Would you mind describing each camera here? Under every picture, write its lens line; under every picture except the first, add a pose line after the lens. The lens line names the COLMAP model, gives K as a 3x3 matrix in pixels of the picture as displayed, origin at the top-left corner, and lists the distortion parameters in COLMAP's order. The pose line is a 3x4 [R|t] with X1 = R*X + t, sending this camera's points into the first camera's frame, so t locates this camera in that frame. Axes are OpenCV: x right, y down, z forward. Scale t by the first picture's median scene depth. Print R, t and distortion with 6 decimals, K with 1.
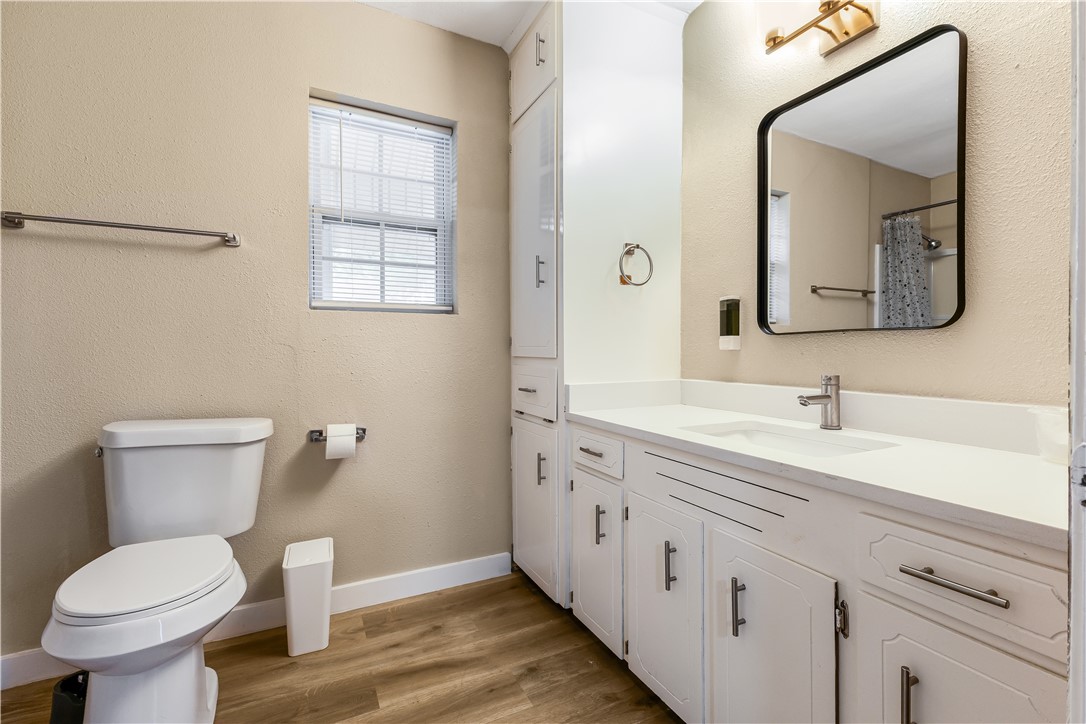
lens RADIAL K [[478.1, 0, 543.0], [0, 478.1, 347.1], [0, 0, 1]] dist [0.003231, -0.000643]
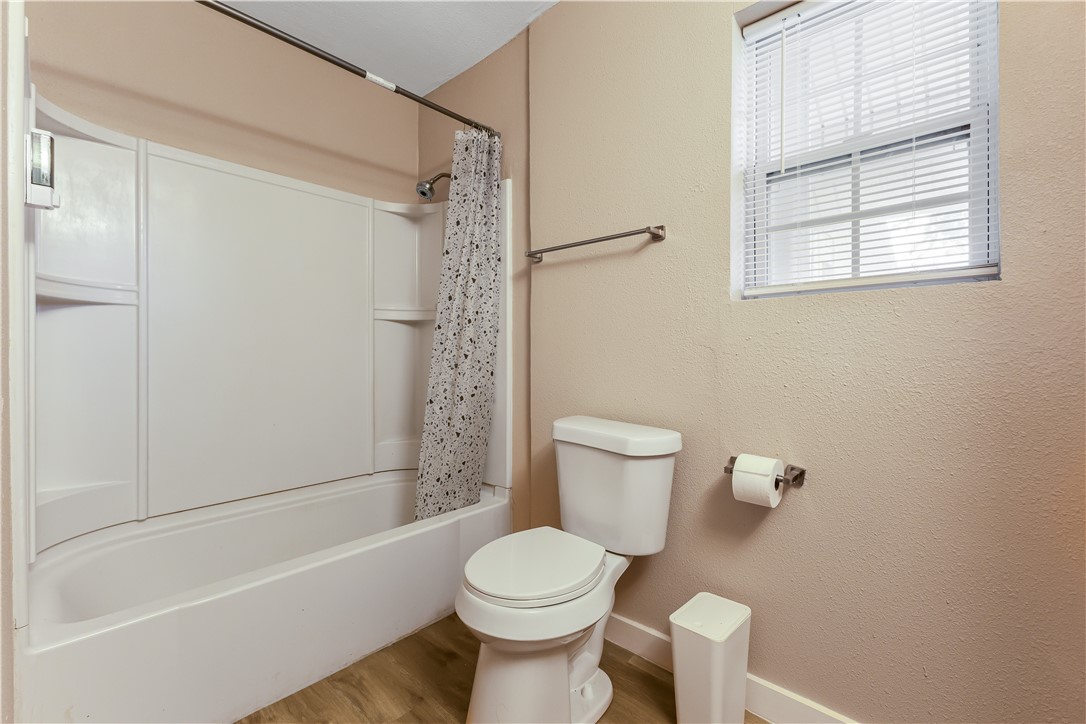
lens RADIAL K [[478.1, 0, 543.0], [0, 478.1, 347.1], [0, 0, 1]] dist [0.003231, -0.000643]
pose [[0.348306, -0.008685, -0.937341, 0.120486], [0.005160, 0.999960, -0.007348, 0.002276], [0.937367, -0.002277, 0.348336, 0.404919]]
